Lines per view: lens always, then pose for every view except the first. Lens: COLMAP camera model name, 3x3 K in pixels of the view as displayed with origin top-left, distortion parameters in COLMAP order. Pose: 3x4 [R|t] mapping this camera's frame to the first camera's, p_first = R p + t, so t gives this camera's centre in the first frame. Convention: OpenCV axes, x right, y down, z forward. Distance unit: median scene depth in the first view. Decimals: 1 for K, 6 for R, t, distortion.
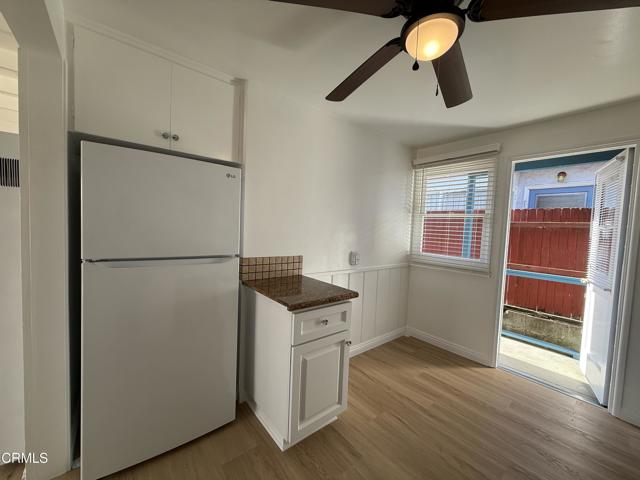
lens RADIAL K [[255.2, 0, 317.6], [0, 255.2, 240.4], [0, 0, 1]] dist [0.001763, 0.000385]
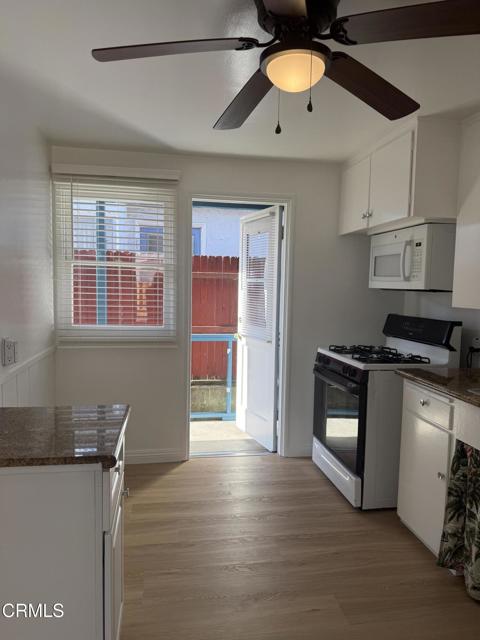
lens RADIAL K [[449.2, 0, 238.4], [0, 449.2, 322.2], [0, 0, 1]] dist [0.031222, -0.041555]
pose [[0.486942, -0.105116, 0.867086, -0.392570], [0.046589, 0.994444, 0.094392, -0.049503], [-0.872191, -0.005566, 0.489134, 0.180448]]
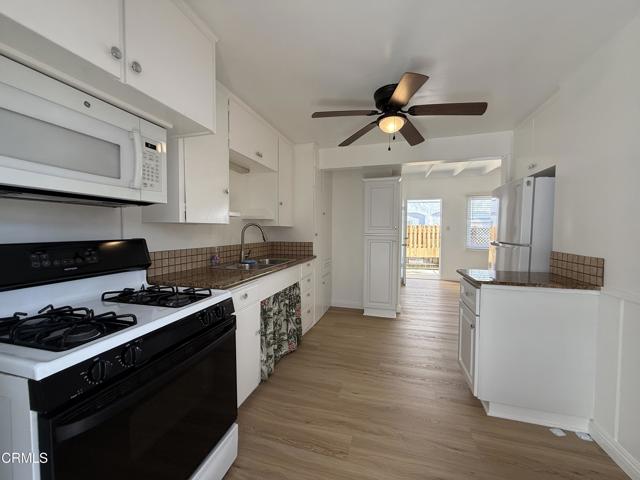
lens RADIAL K [[255.2, 0, 317.6], [0, 255.2, 240.4], [0, 0, 1]] dist [0.001763, 0.000385]
pose [[-0.819347, -0.020081, -0.572945, 0.794253], [-0.065747, 0.996084, 0.059111, 0.019732], [0.569515, 0.086101, -0.817459, 0.942666]]
